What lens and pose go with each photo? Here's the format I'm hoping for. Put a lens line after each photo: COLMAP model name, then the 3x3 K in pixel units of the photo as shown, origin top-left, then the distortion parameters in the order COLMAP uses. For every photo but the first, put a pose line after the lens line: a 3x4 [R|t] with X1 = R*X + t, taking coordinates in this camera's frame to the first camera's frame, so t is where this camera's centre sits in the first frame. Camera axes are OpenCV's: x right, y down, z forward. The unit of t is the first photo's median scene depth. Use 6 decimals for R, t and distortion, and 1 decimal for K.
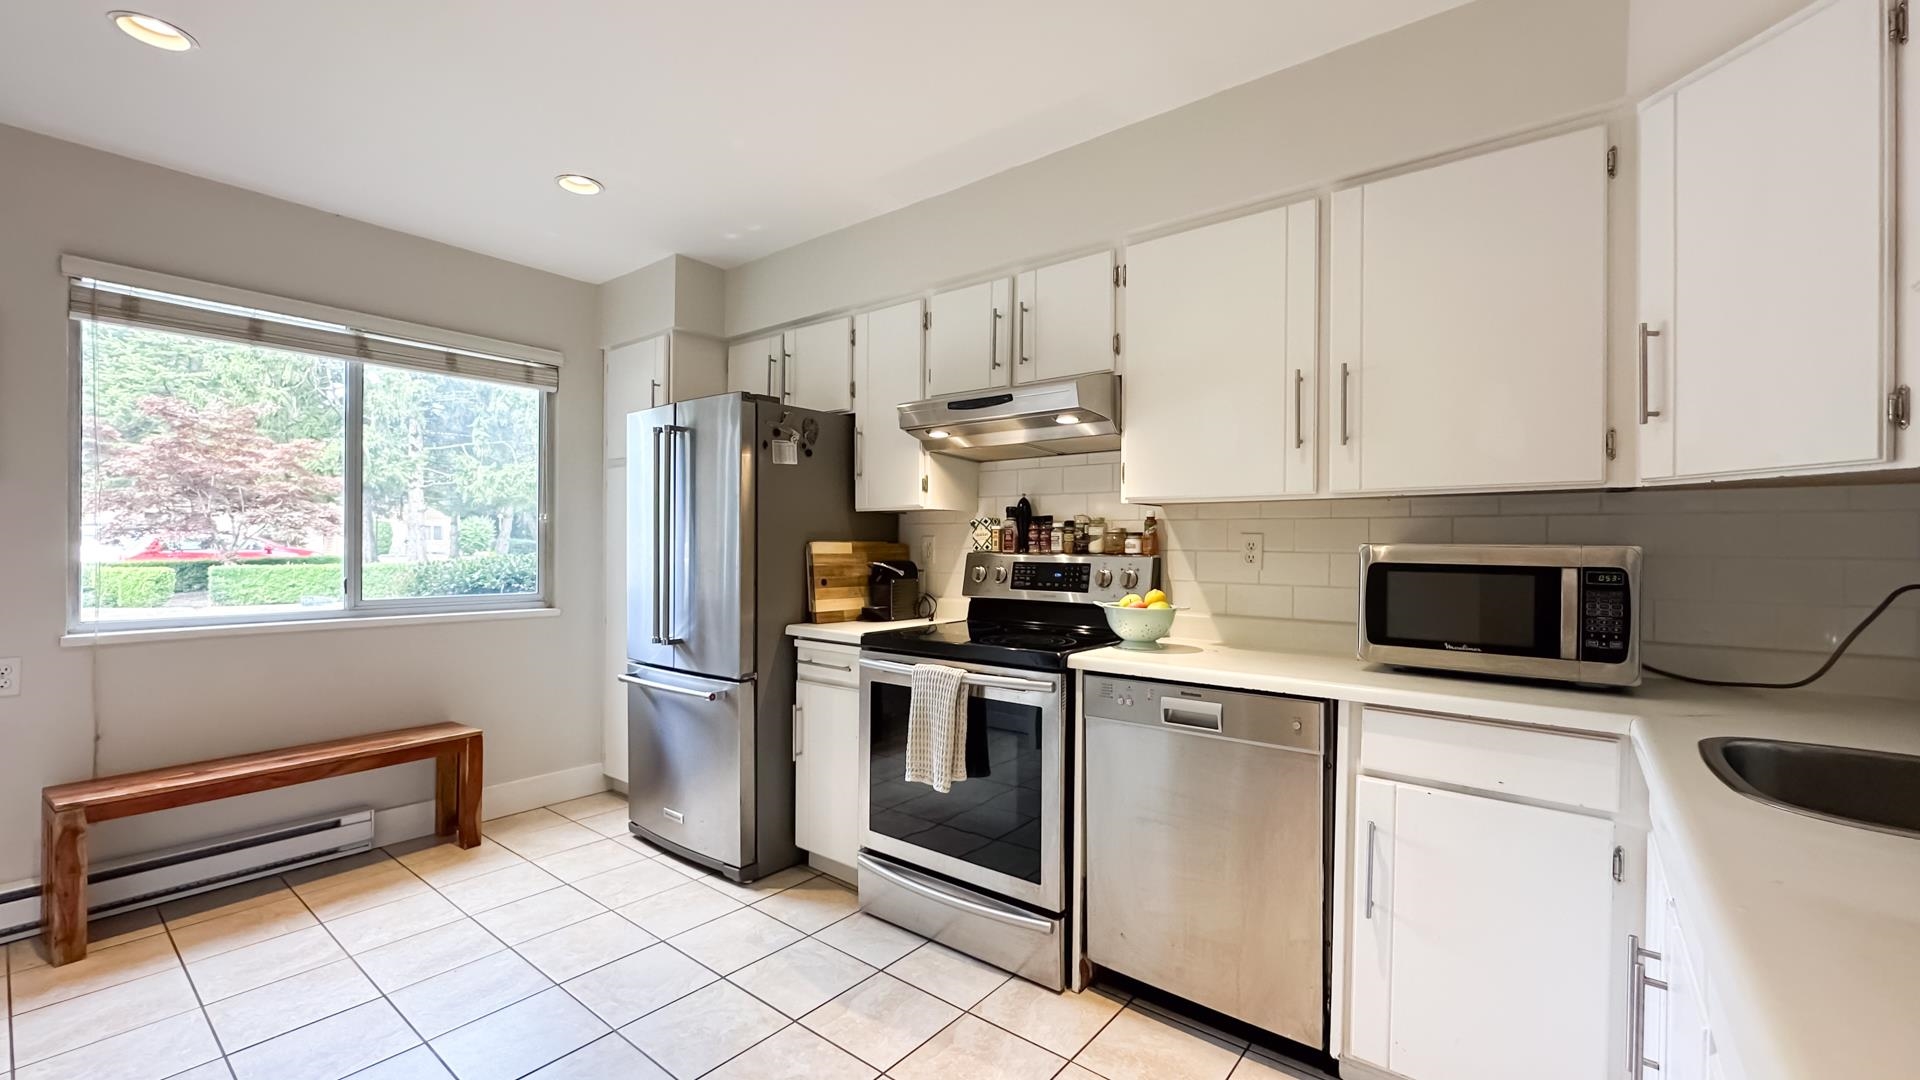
lens RADIAL K [[774.4, 0, 959.3], [0, 774.4, 543.3], [0, 0, 1]] dist [-0.001575, -0.000197]
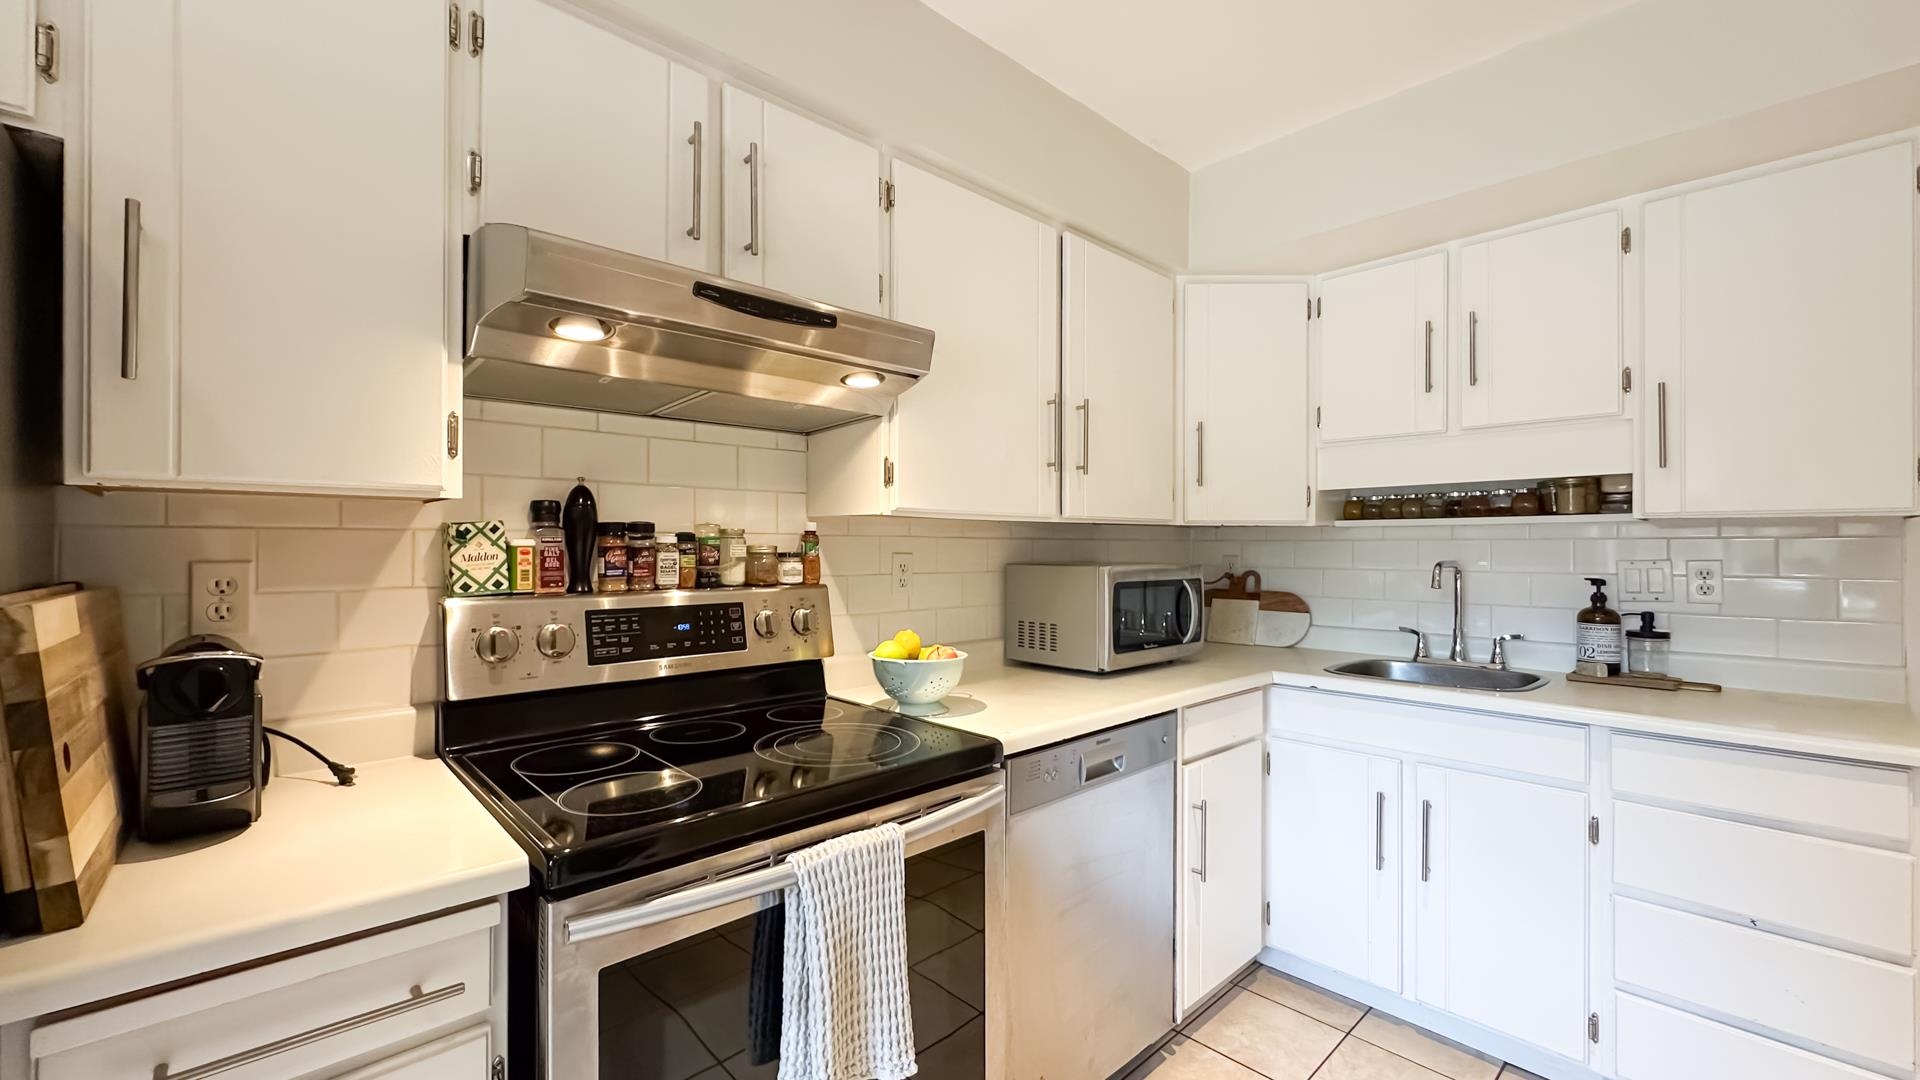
lens RADIAL K [[774.4, 0, 959.3], [0, 774.4, 543.3], [0, 0, 1]] dist [-0.001575, -0.000197]
pose [[0.140858, -0.003453, 0.990024, -0.405724], [-0.004385, 0.999982, 0.004111, -0.024060], [-0.990020, -0.004920, 0.140841, 0.697425]]
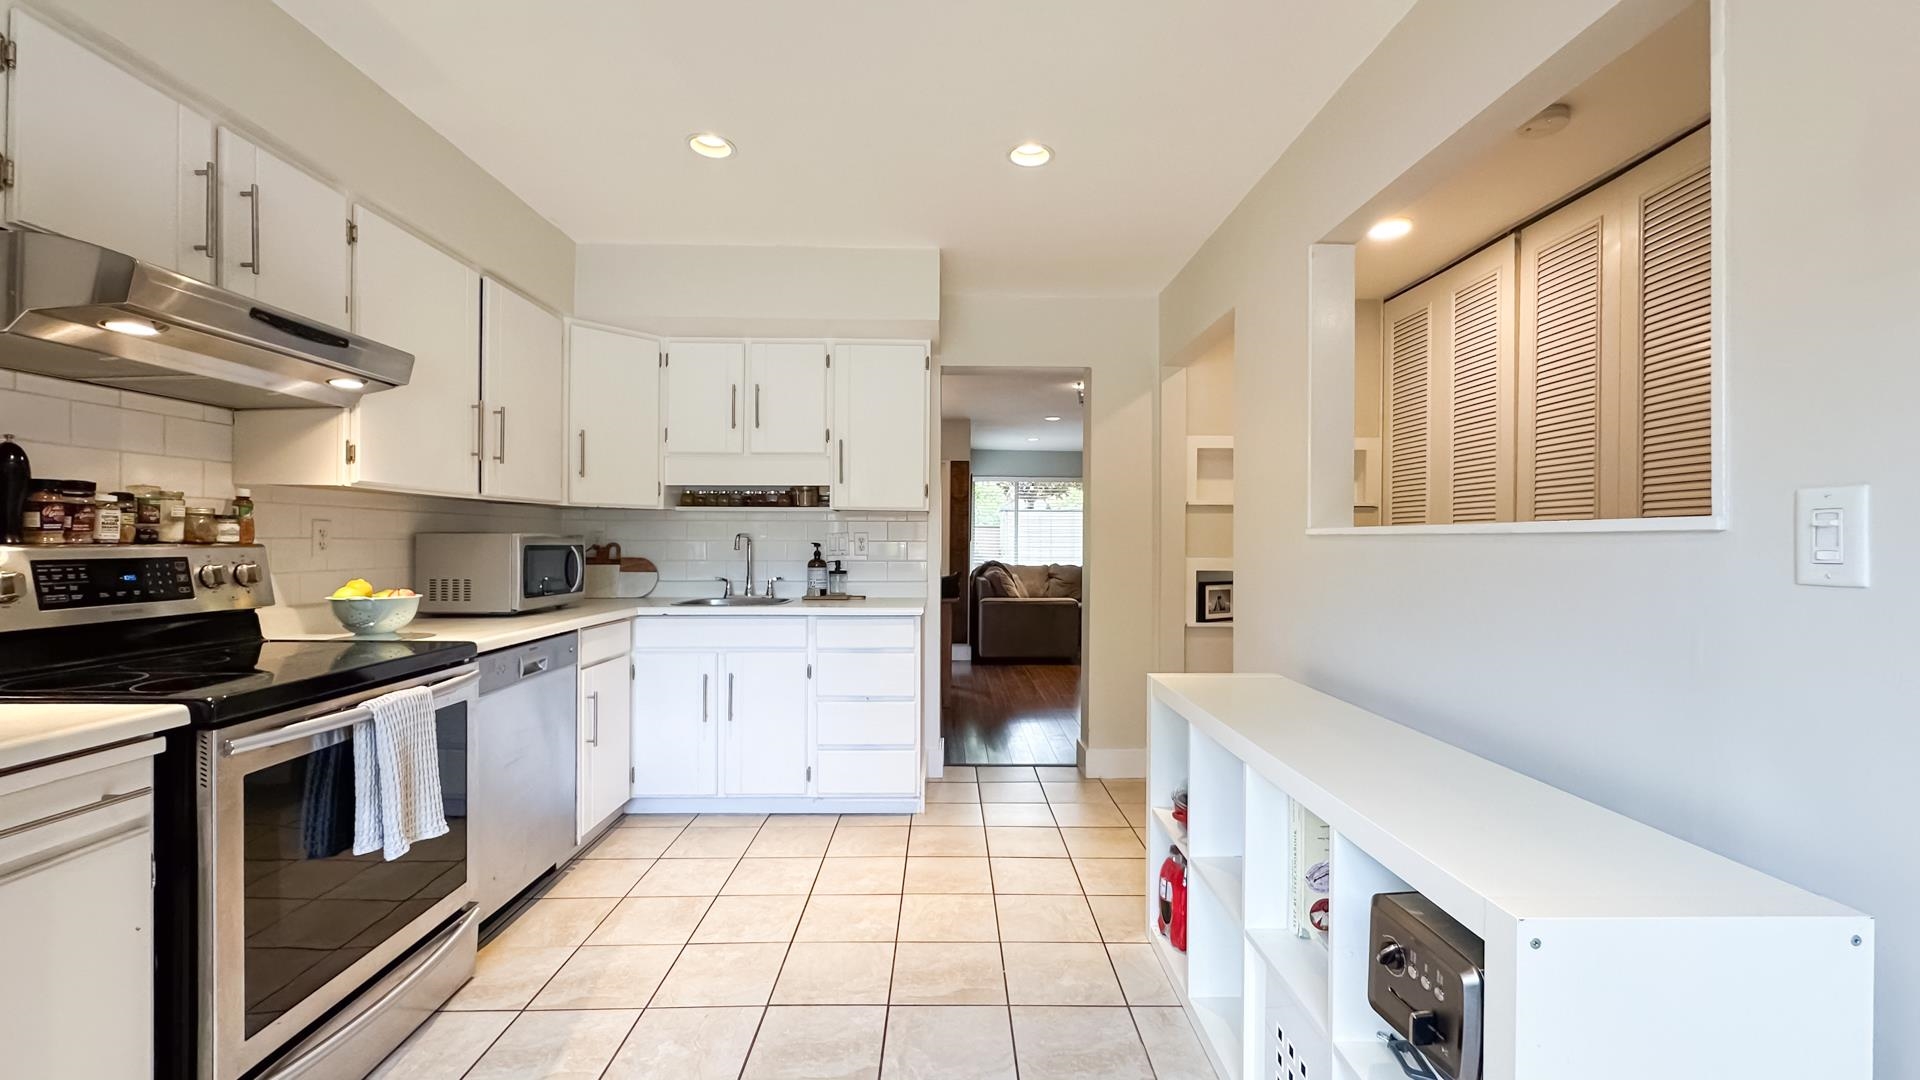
lens RADIAL K [[774.4, 0, 959.3], [0, 774.4, 543.3], [0, 0, 1]] dist [-0.001575, -0.000197]
pose [[-0.633491, -0.013117, 0.773638, -0.778257], [-0.013118, 0.999895, 0.006211, -0.000249], [-0.773638, -0.006214, -0.633597, 0.853295]]
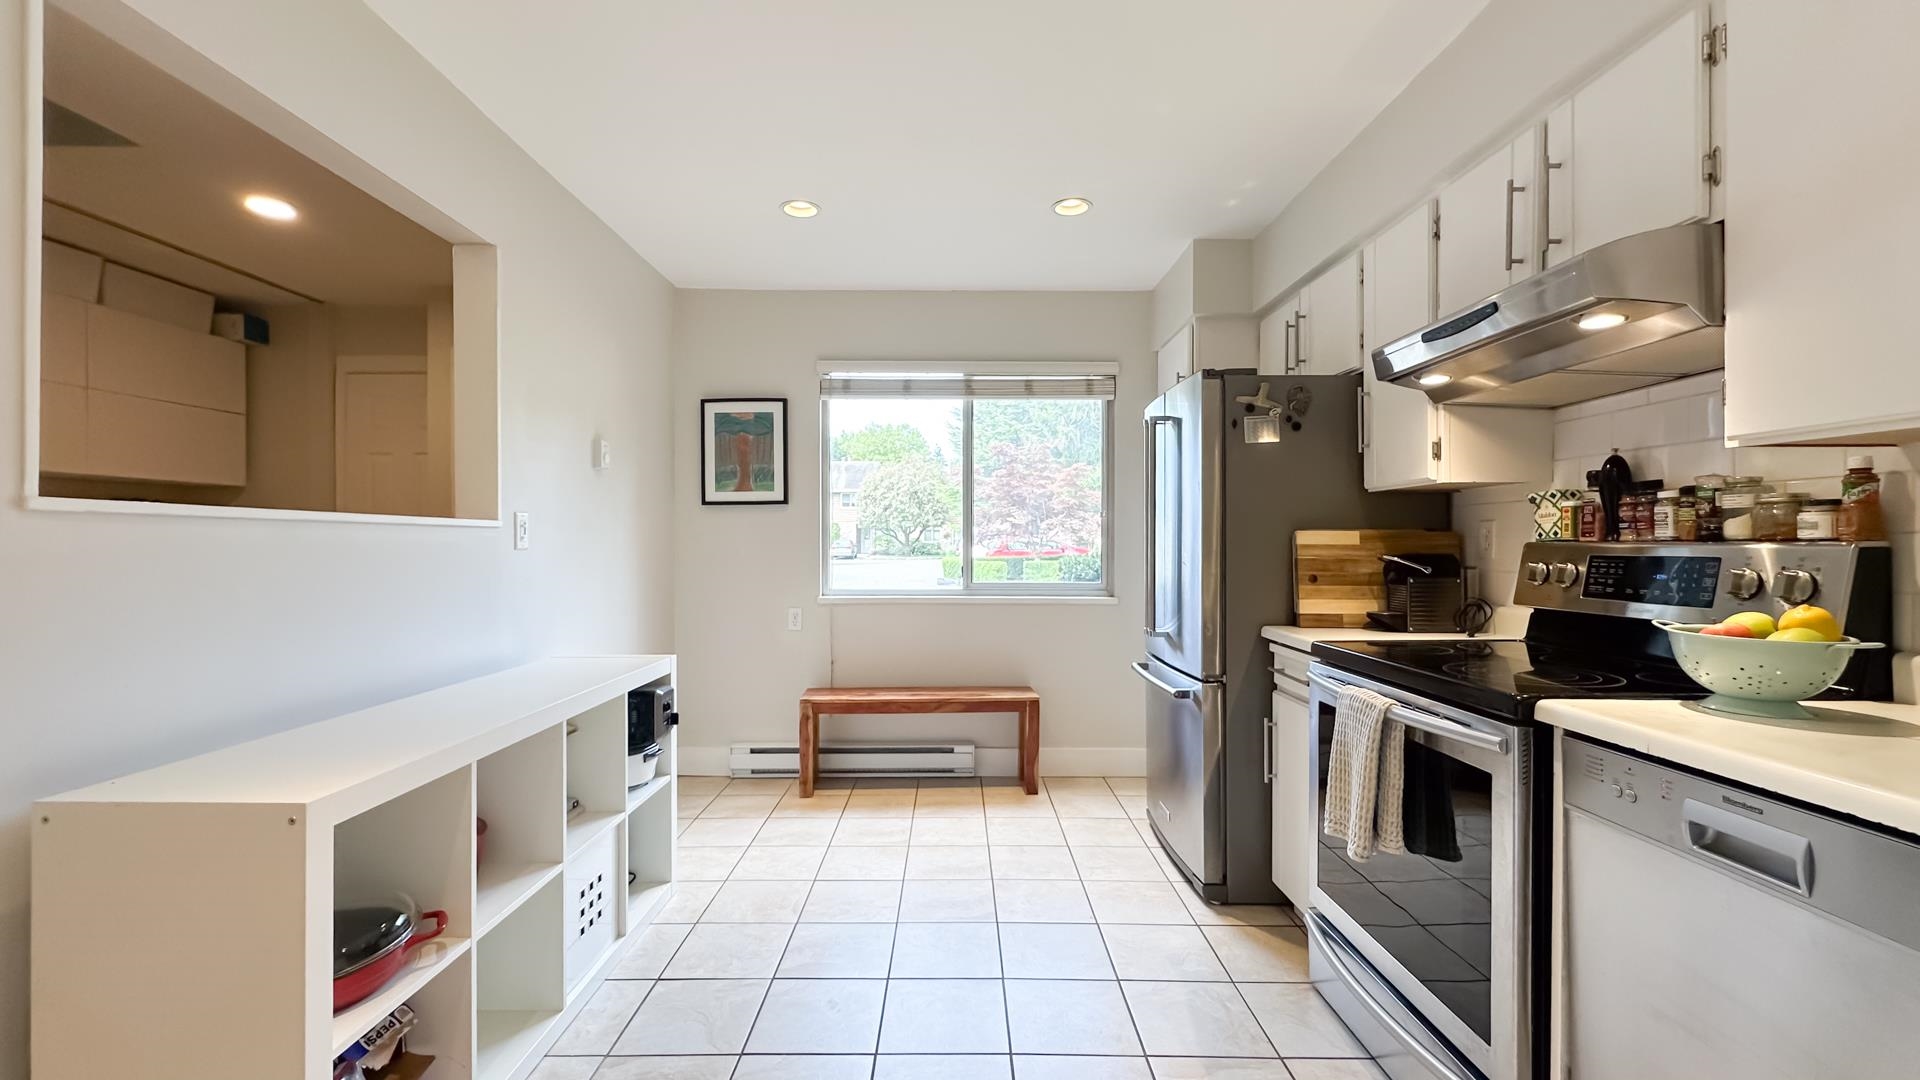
lens RADIAL K [[781.3, 0, 955.8], [0, 781.3, 541.6], [0, 0, 1]] dist [0.000438, 0.000018]
pose [[0.621411, -0.007782, -0.783446, 0.257427], [0.005138, 0.999970, -0.005857, 0.013807], [0.783468, -0.000386, 0.621432, 0.179845]]
